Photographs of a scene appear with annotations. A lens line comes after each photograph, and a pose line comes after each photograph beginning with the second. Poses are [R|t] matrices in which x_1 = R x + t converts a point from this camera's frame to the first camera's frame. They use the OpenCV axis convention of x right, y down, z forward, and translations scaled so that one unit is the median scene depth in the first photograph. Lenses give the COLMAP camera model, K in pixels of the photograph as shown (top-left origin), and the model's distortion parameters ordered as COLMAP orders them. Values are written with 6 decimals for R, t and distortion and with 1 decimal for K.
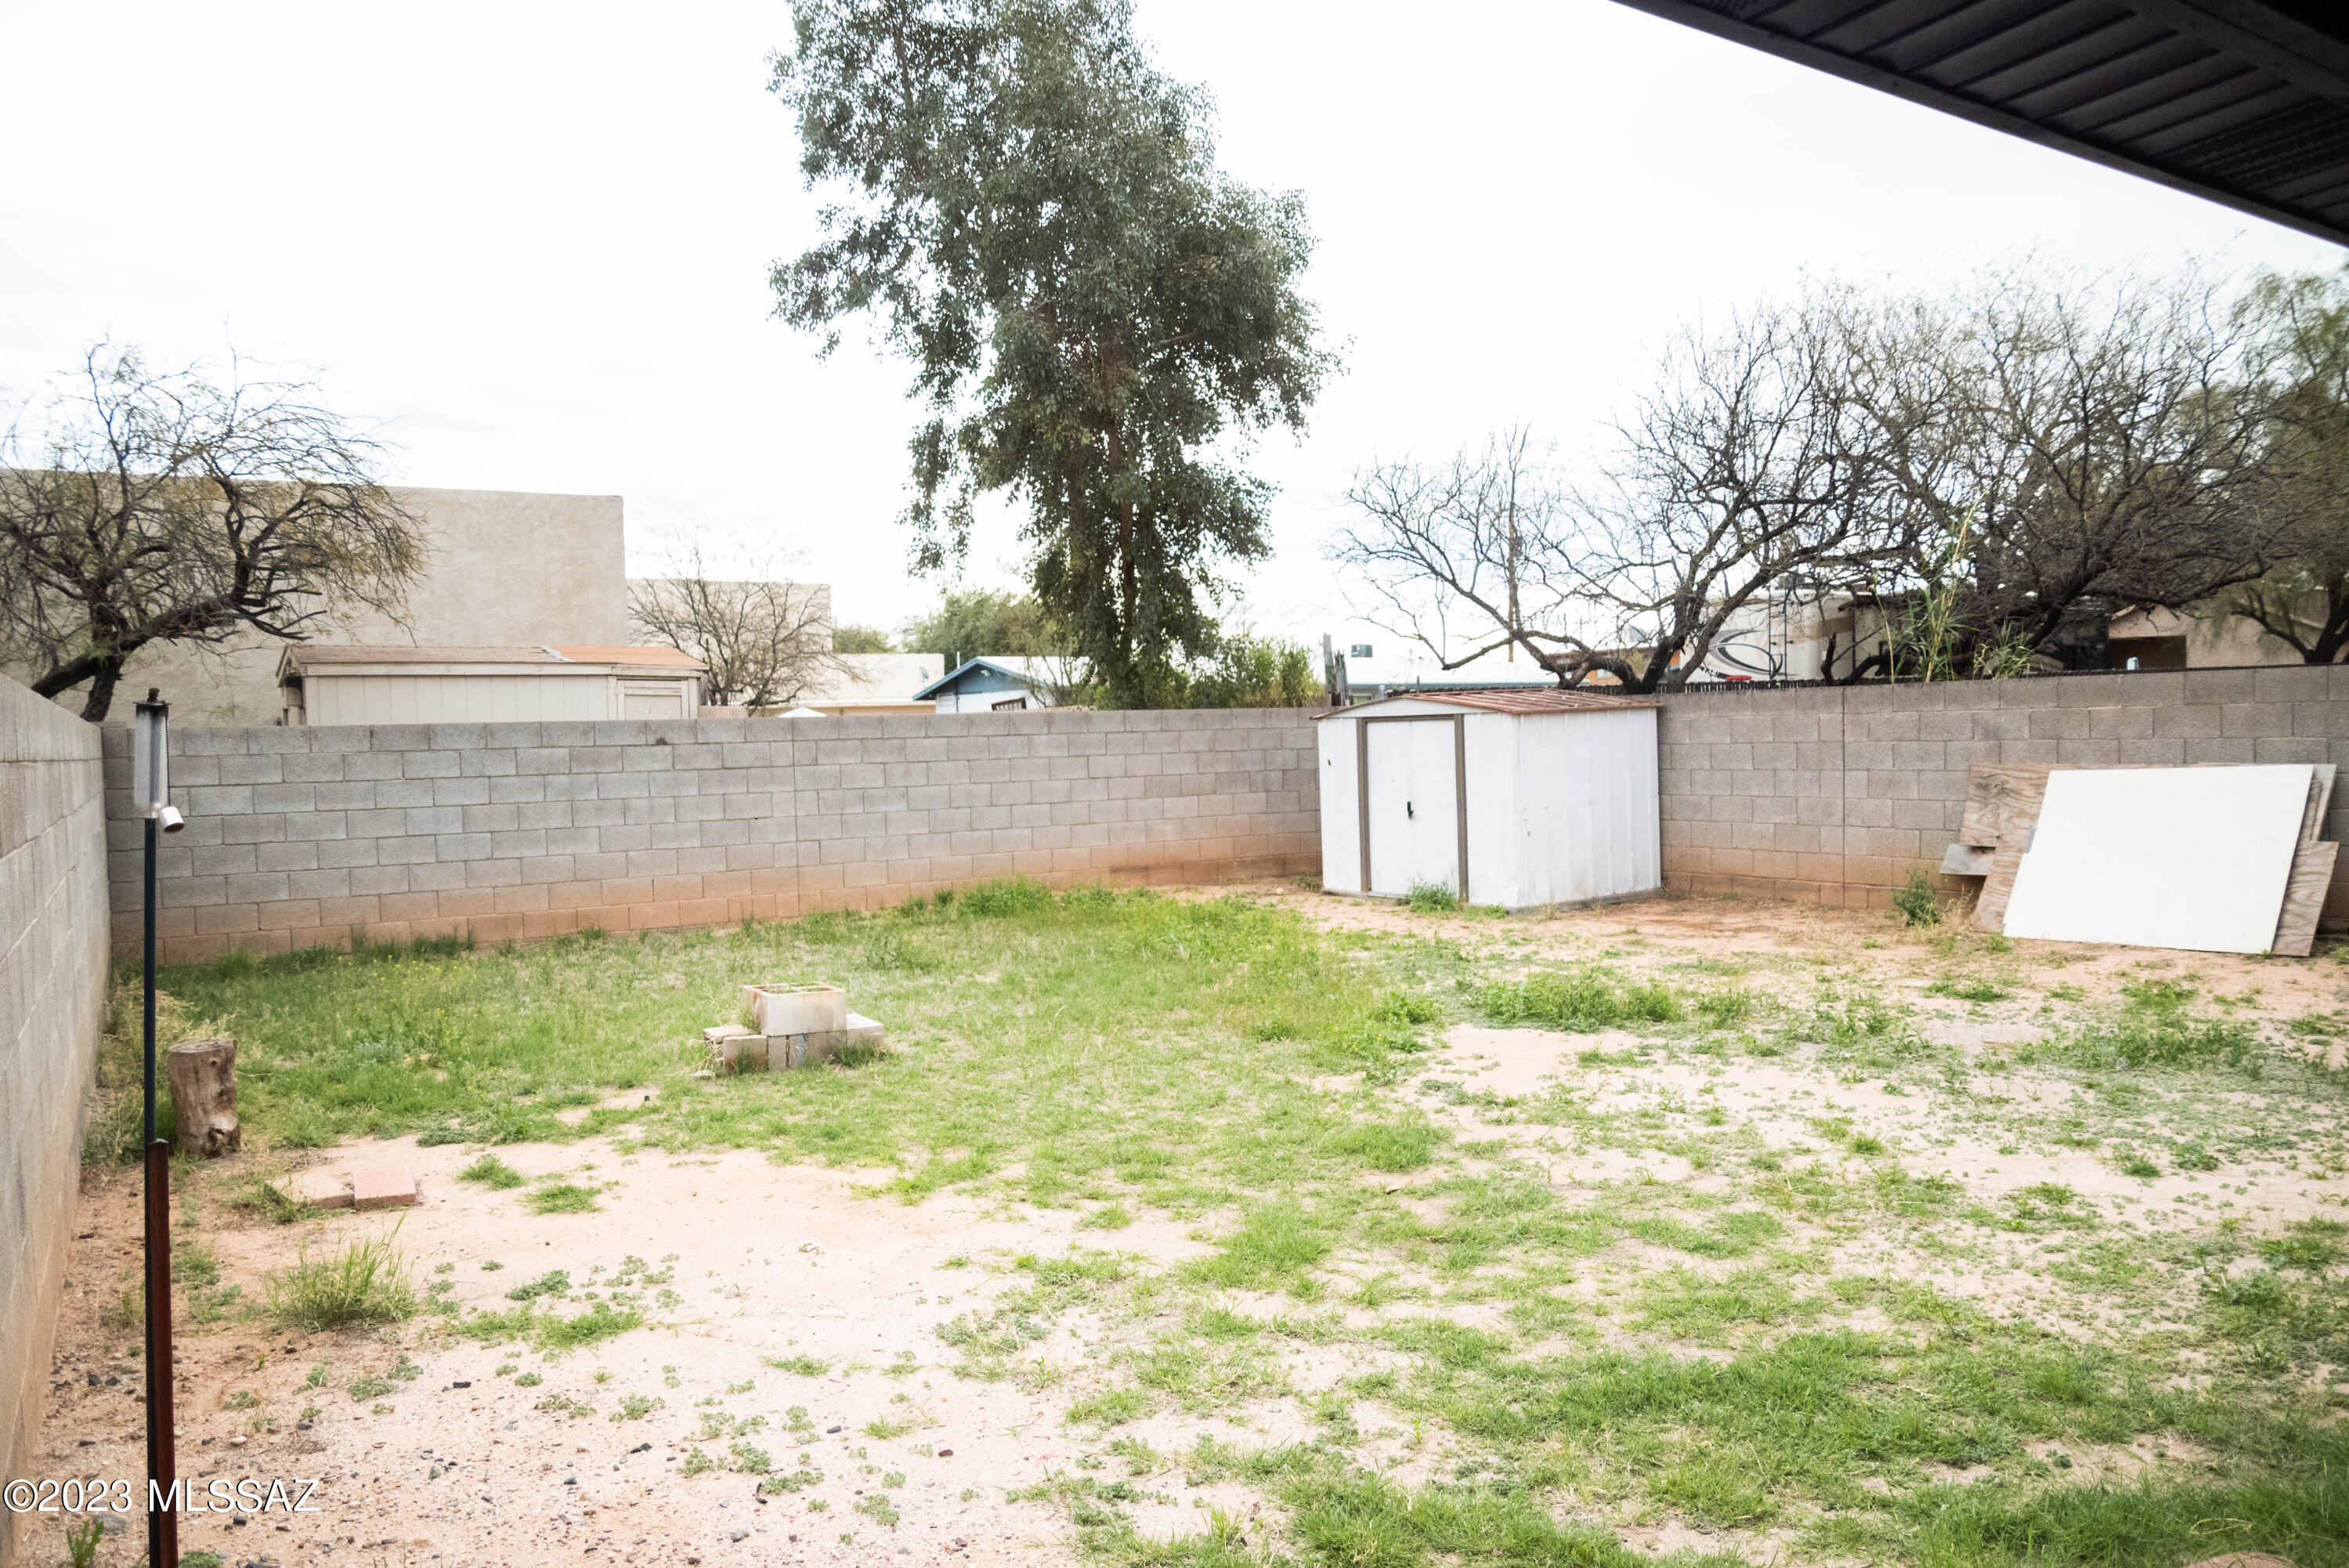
lens RADIAL K [[1633.8, 0, 1174.5], [0, 1633.8, 784.0], [0, 0, 1]] dist [-0.028714, -0.002584]
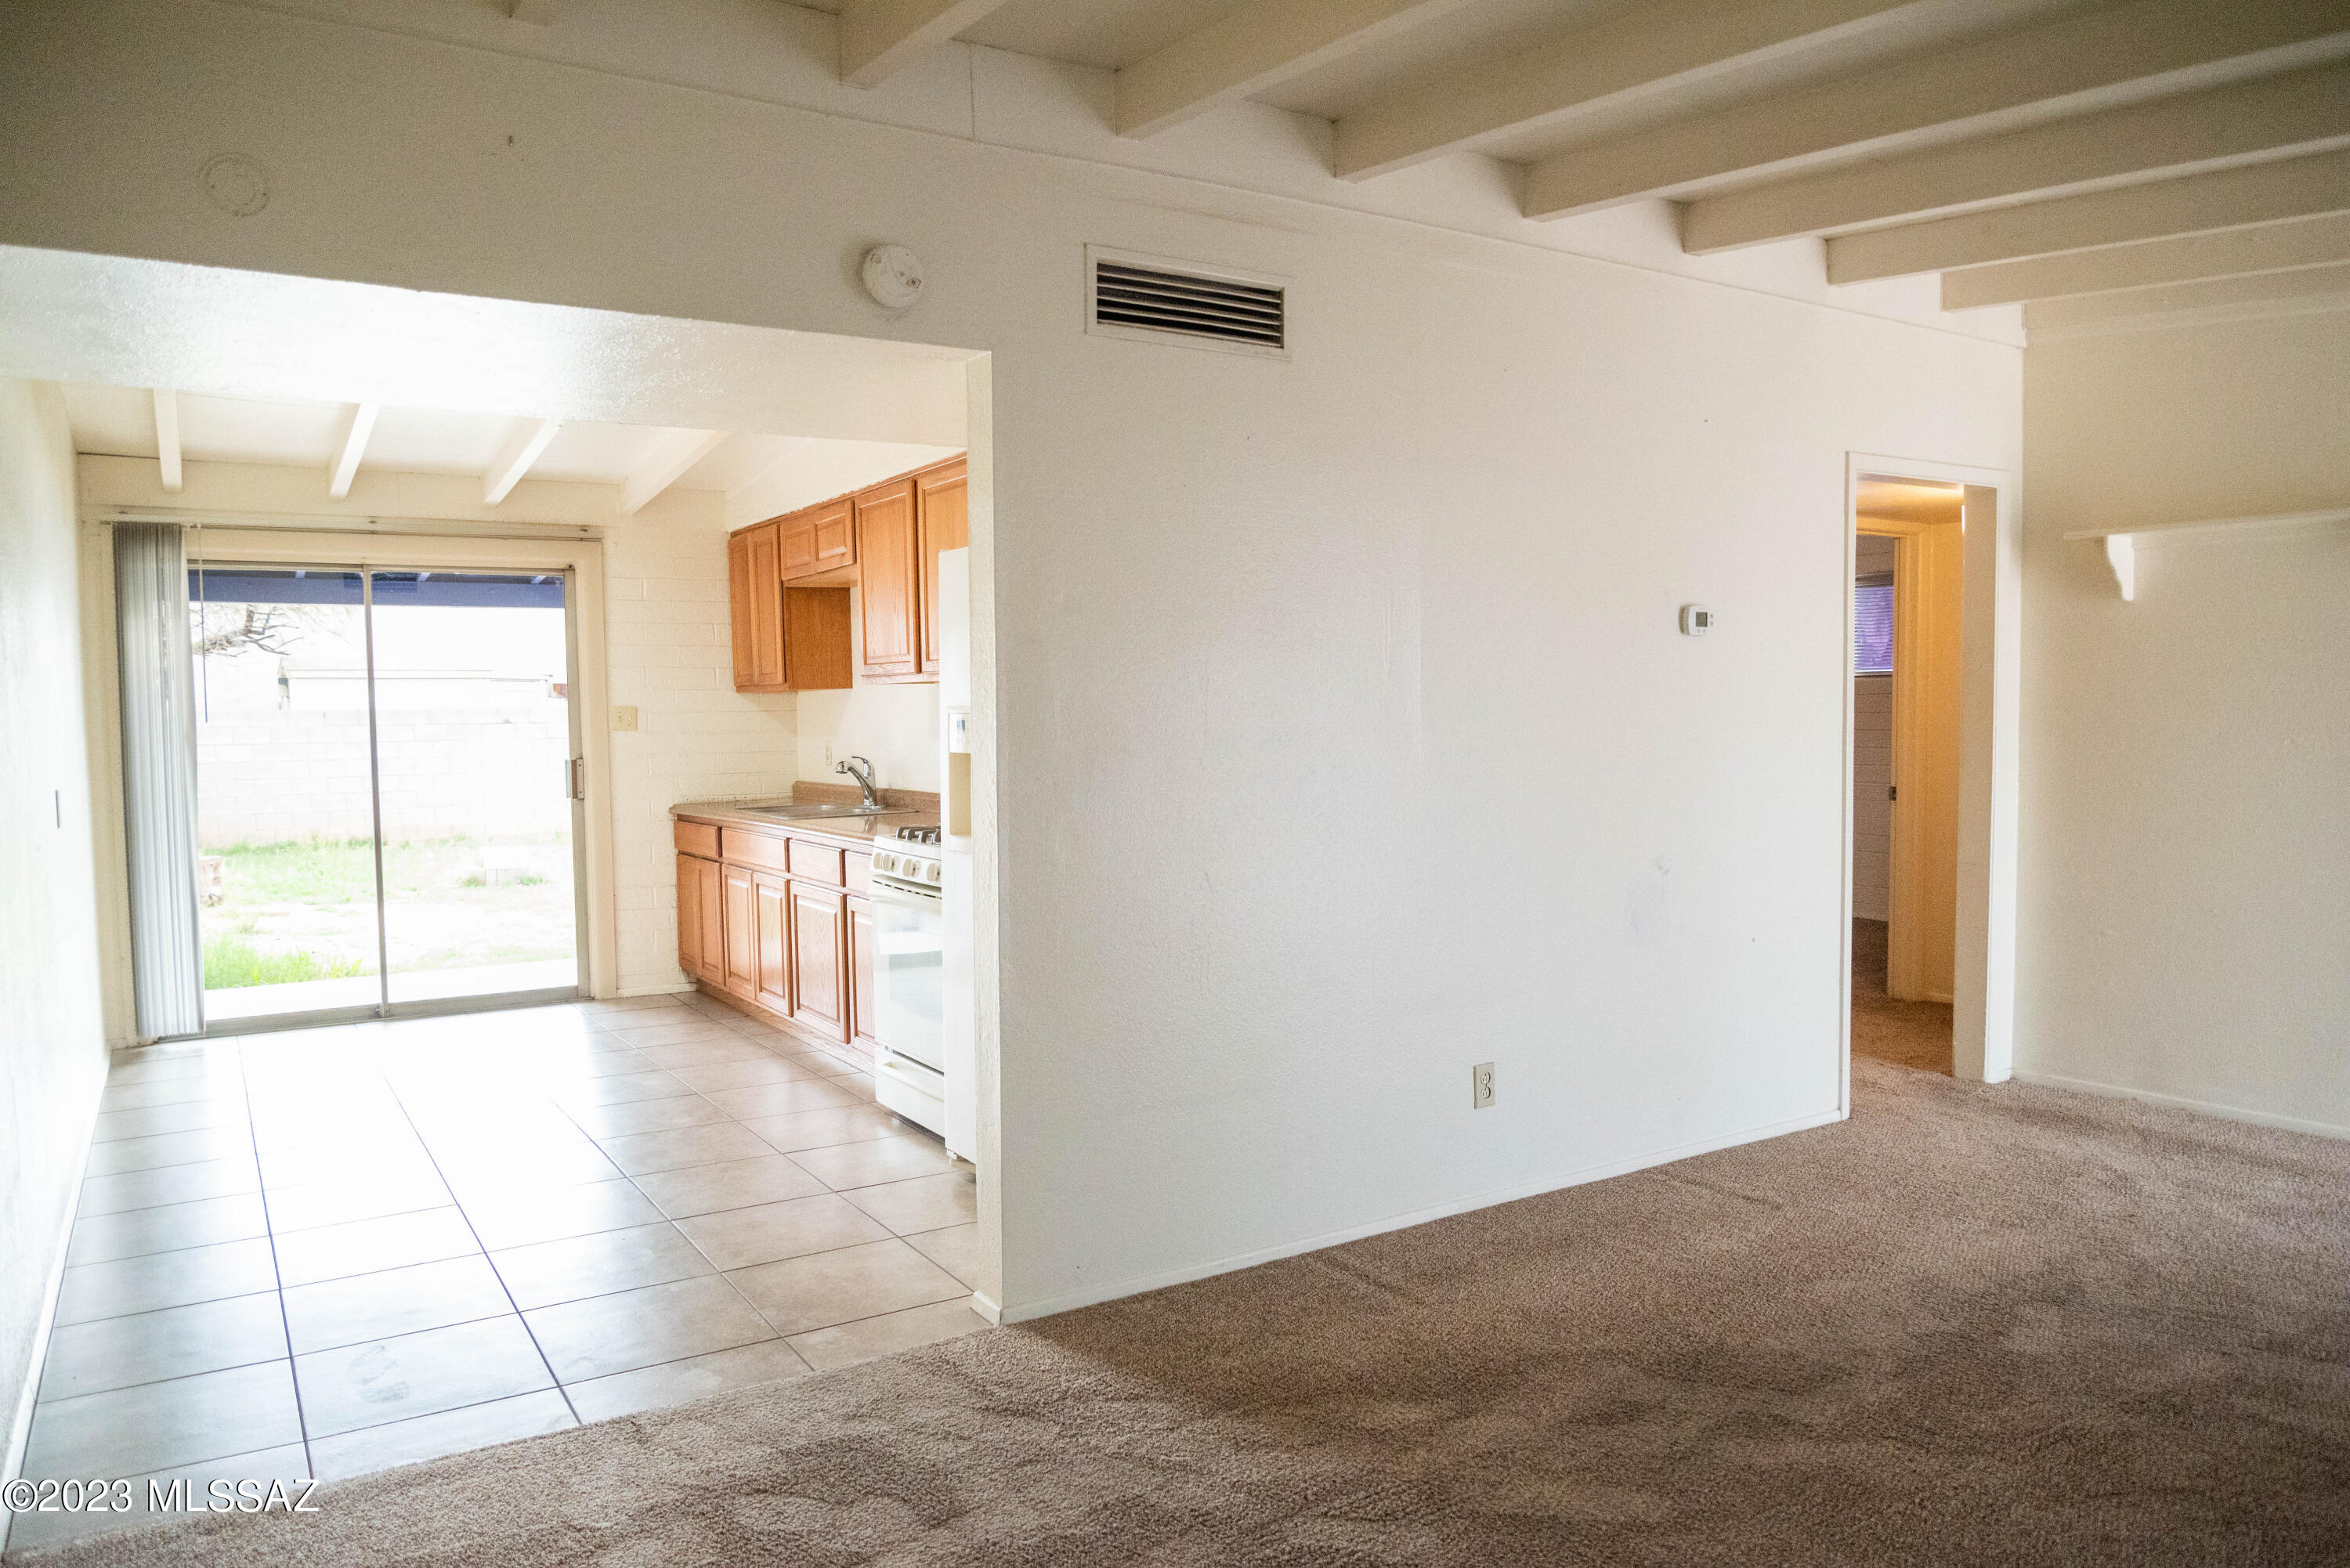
lens RADIAL K [[1634.4, 0, 1175.0], [0, 1634.4, 784.0], [0, 0, 1]] dist [-0.028714, -0.002584]
pose [[0.999494, 0.014315, -0.028391, 0.409604], [-0.014022, 0.999846, 0.010509, 0.009954], [0.028537, -0.010105, 0.999542, -0.614800]]
